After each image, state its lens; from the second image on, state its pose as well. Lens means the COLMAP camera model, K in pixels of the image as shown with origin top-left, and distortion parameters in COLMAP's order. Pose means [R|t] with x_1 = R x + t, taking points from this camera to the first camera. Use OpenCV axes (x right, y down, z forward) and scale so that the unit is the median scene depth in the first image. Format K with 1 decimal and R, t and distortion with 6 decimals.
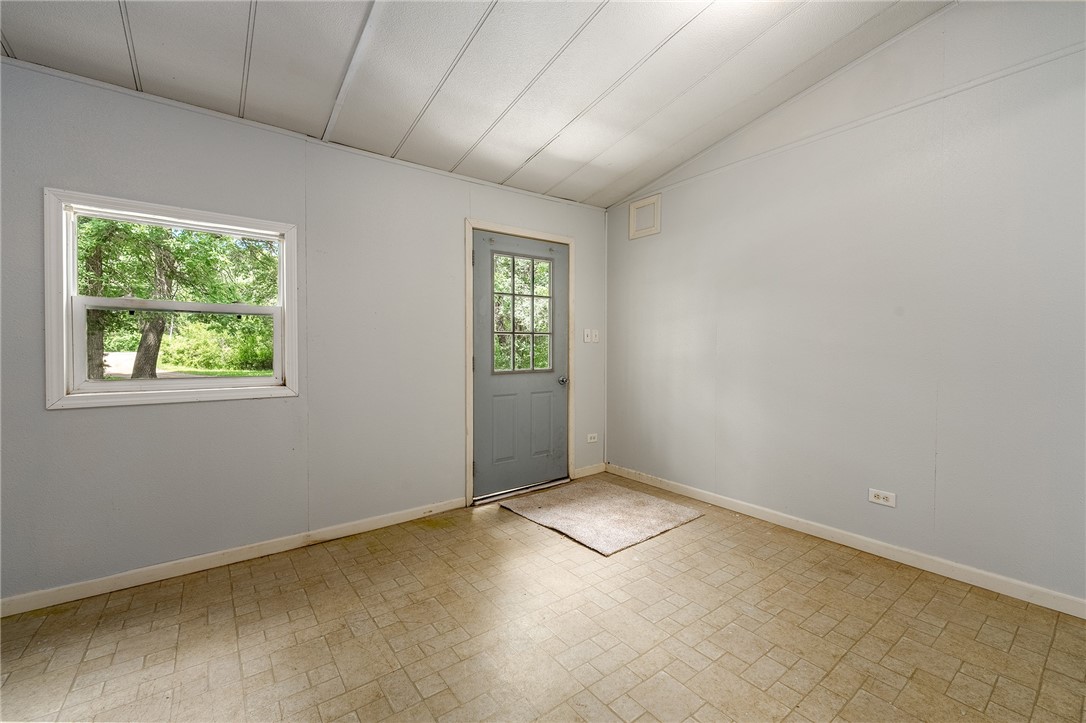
lens RADIAL K [[442.1, 0, 547.0], [0, 442.1, 355.6], [0, 0, 1]] dist [-0.000170, -0.000019]
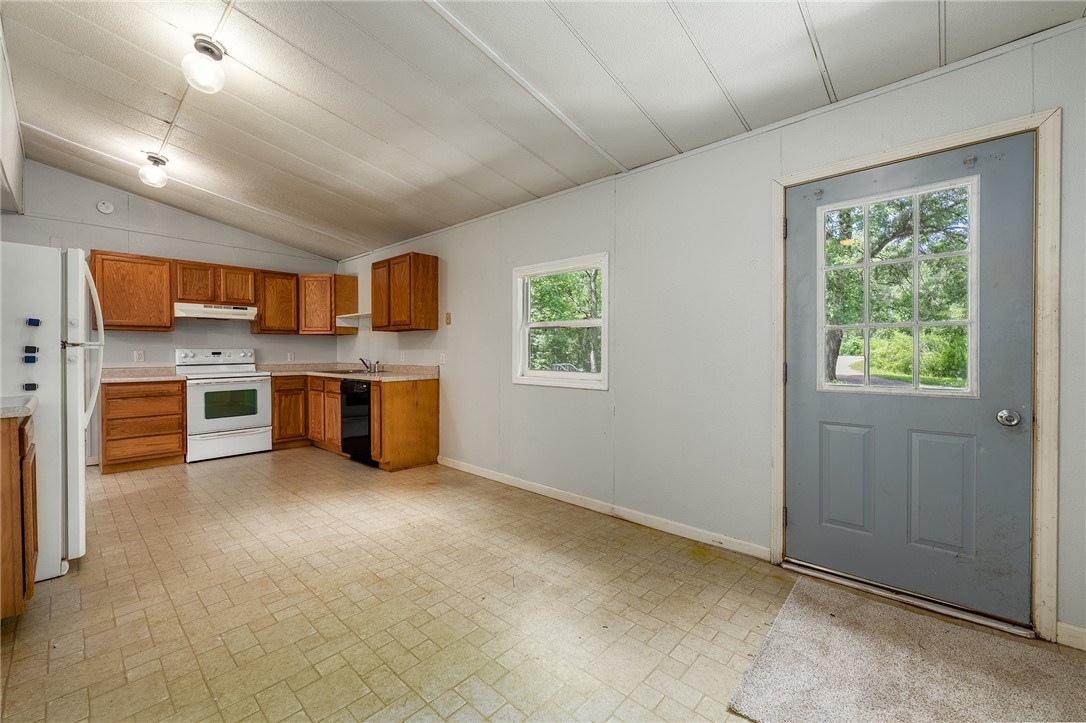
lens RADIAL K [[442.1, 0, 547.0], [0, 442.1, 355.6], [0, 0, 1]] dist [-0.000170, -0.000019]
pose [[0.183767, 0.007951, -0.982938, 0.517646], [-0.017698, 0.999832, 0.004779, -0.006550], [0.982810, 0.016518, 0.183877, 0.515549]]
